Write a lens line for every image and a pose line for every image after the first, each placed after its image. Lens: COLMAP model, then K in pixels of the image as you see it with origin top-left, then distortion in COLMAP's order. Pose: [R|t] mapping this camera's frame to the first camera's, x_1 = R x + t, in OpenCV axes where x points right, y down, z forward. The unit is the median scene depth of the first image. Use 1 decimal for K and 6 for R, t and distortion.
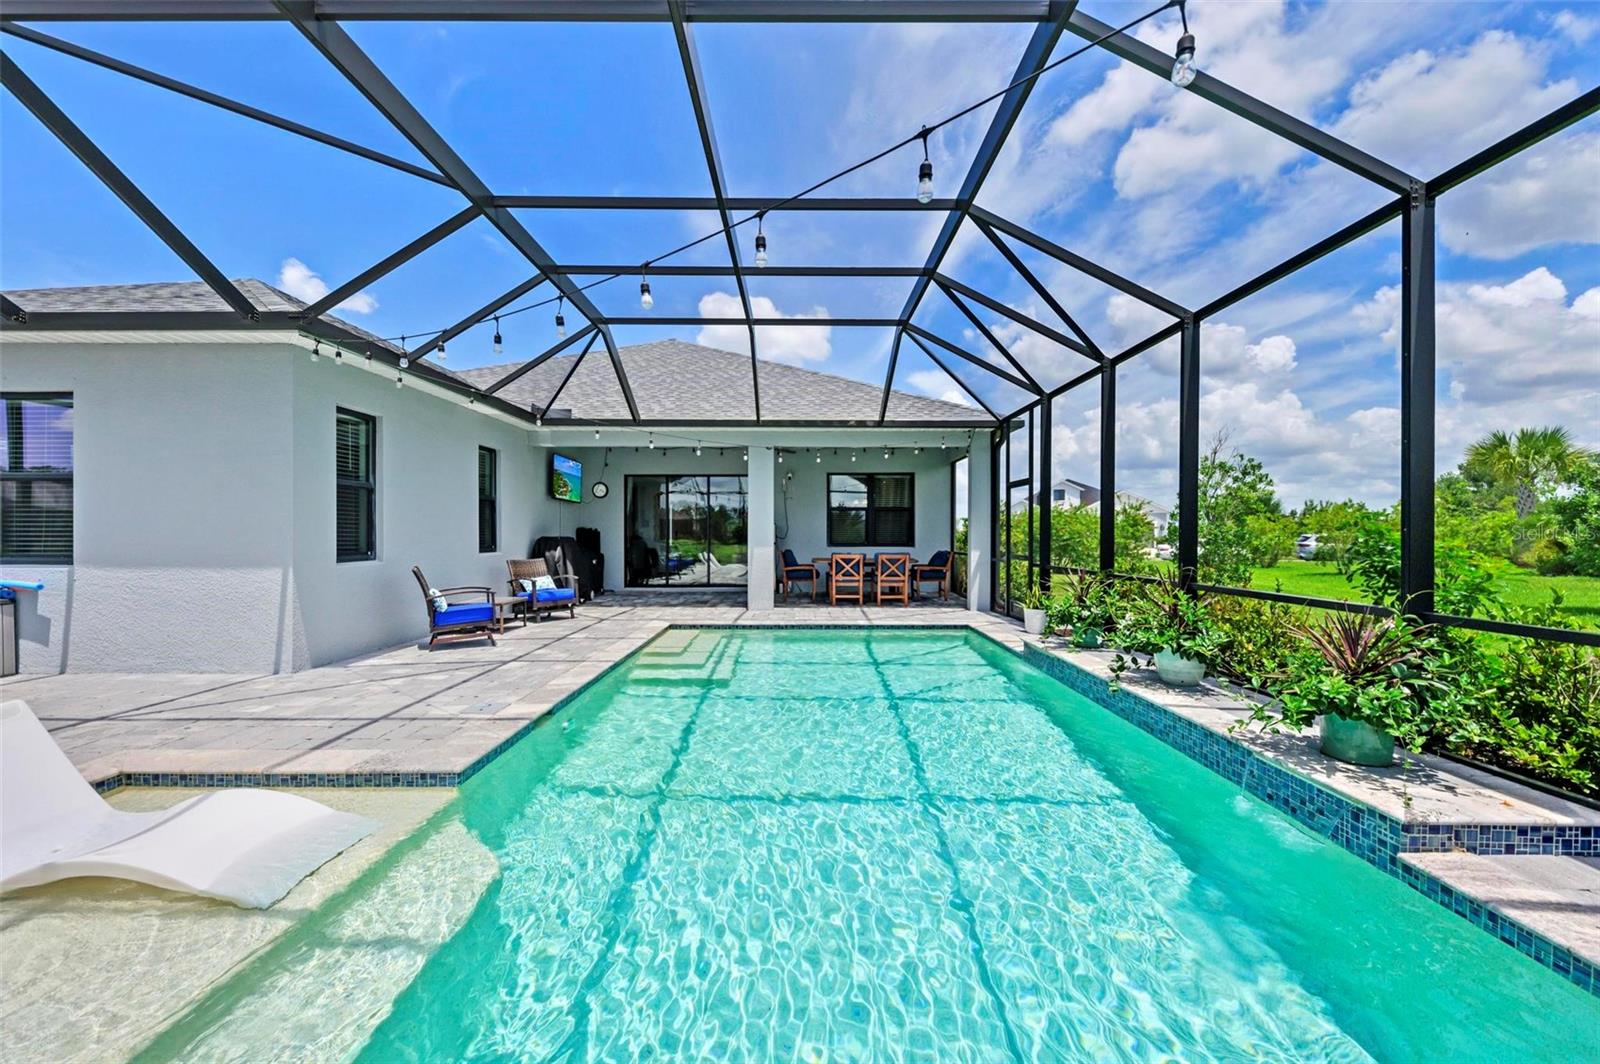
lens RADIAL K [[626.8, 0, 806.4], [0, 626.8, 537.6], [0, 0, 1]] dist [0.004778, -0.002671]
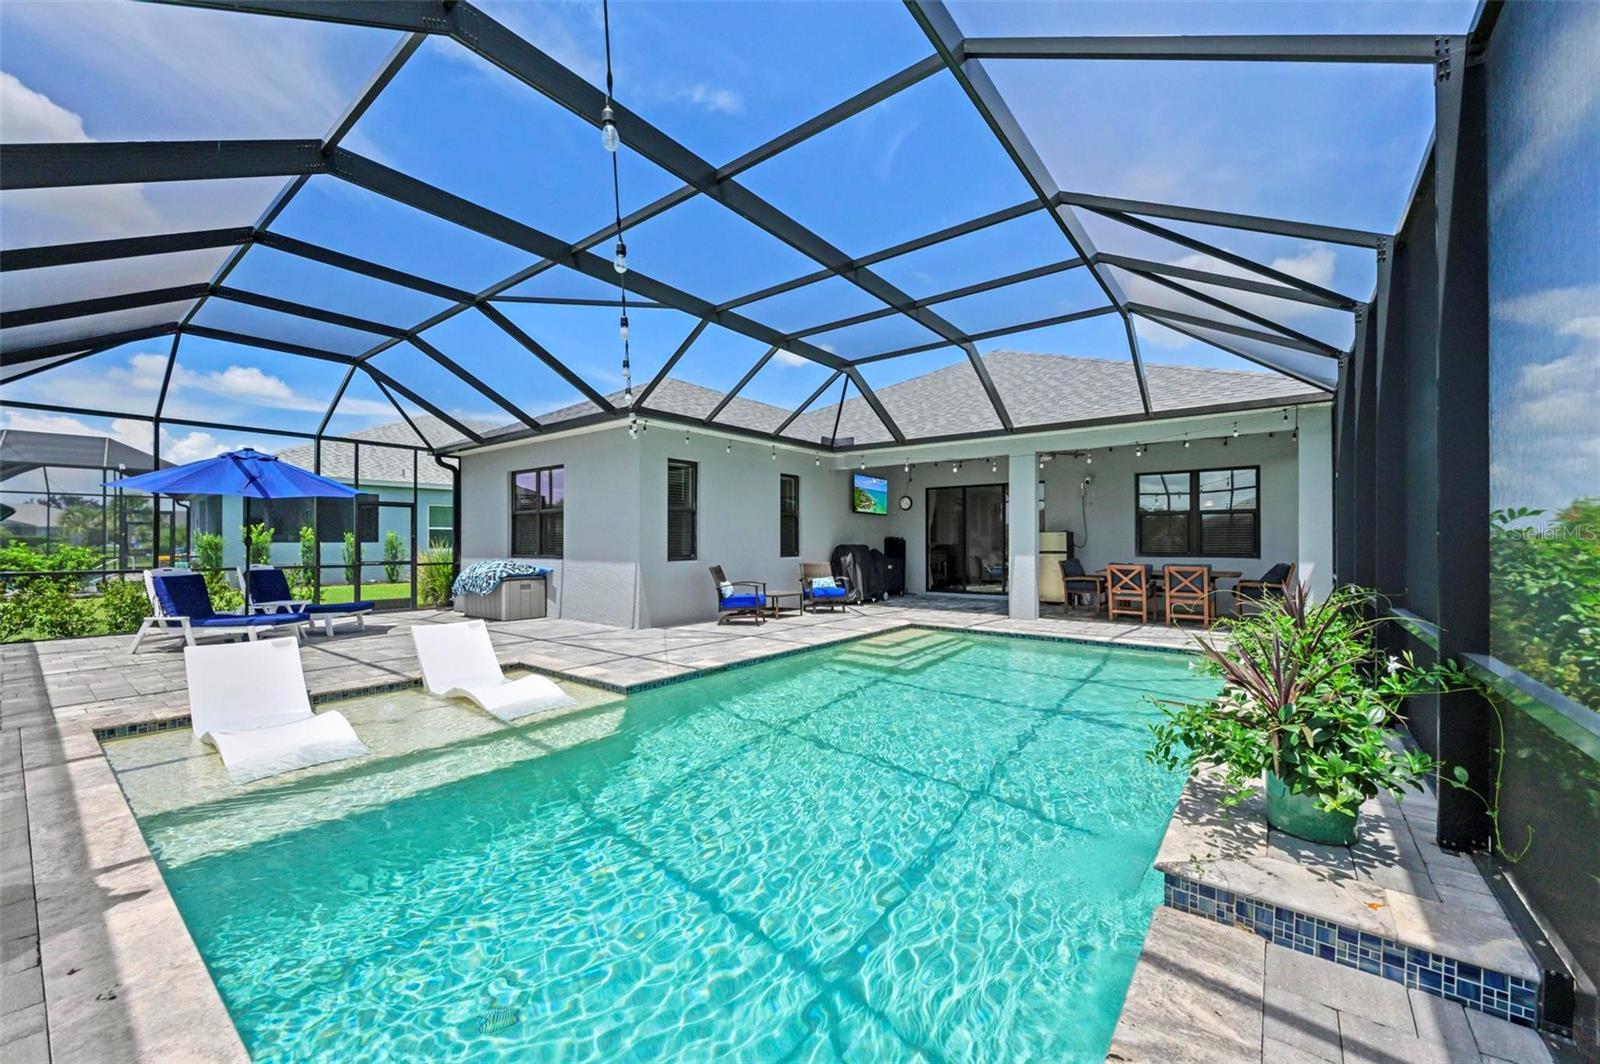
lens RADIAL K [[626.8, 0, 784.1], [0, 626.8, 535.1], [0, 0, 1]] dist [0.004778, -0.002671]
pose [[0.775871, -0.008291, -0.630837, 0.342679], [-0.003224, 0.999848, -0.017106, 0.001858], [0.630883, 0.015306, 0.775727, -0.004080]]
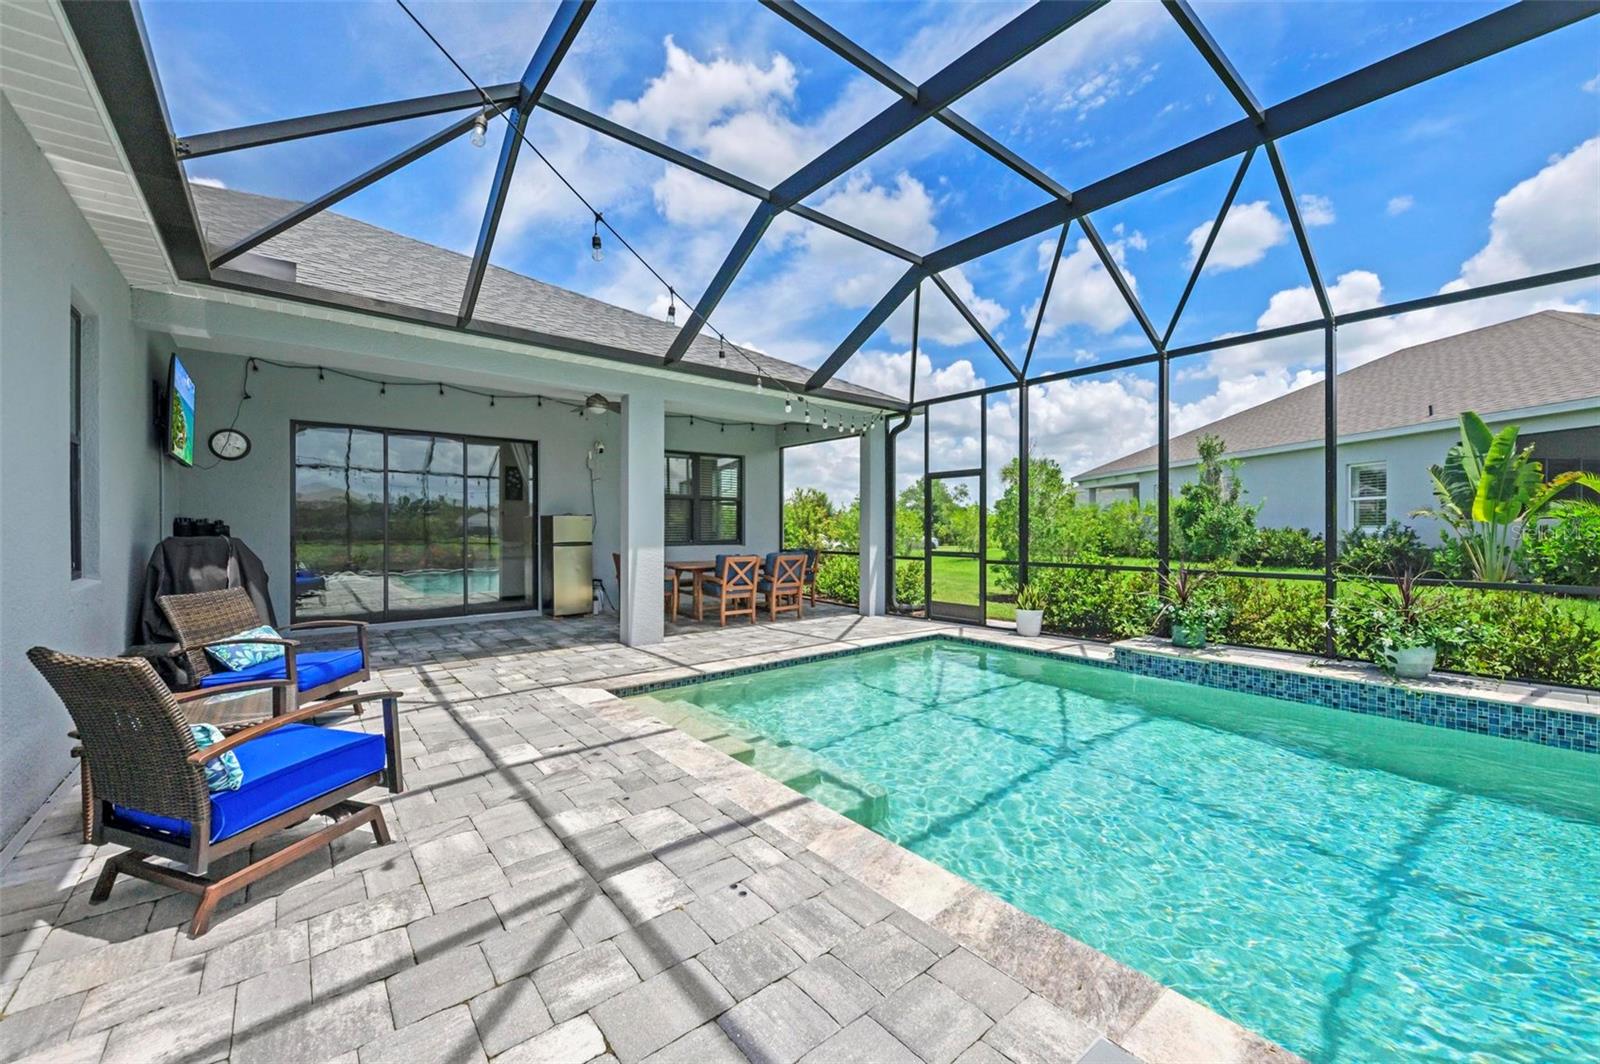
lens RADIAL K [[626.8, 0, 793.3], [0, 626.8, 529.7], [0, 0, 1]] dist [0.004778, -0.002671]
pose [[0.794675, -0.004992, 0.607014, -0.453253], [0.006870, 0.999976, -0.000769, -0.003612], [-0.606996, 0.004781, 0.794690, 0.508075]]
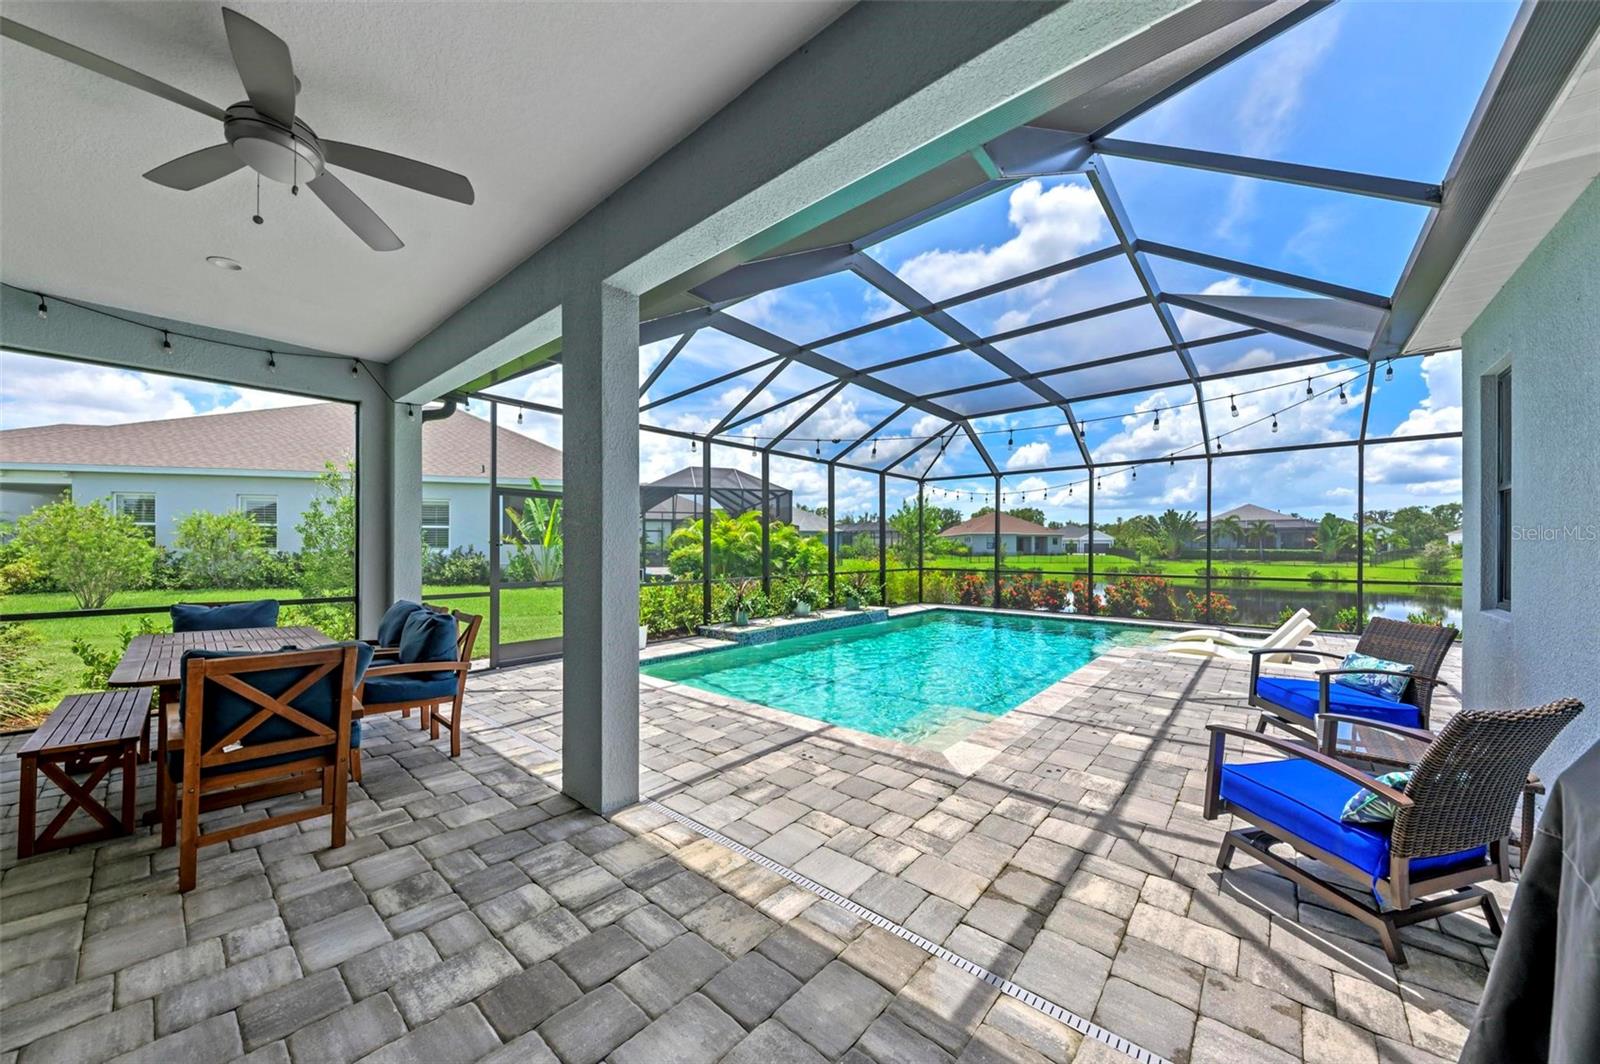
lens RADIAL K [[566.1, 0, 793.3], [0, 566.1, 543.2], [0, 0, 1]] dist [-0.000038, -0.002255]
pose [[-0.740565, -0.007462, 0.671944, -0.451243], [0.002960, 0.999892, 0.014367, -0.023694], [-0.671979, 0.012629, -0.740463, 1.390390]]
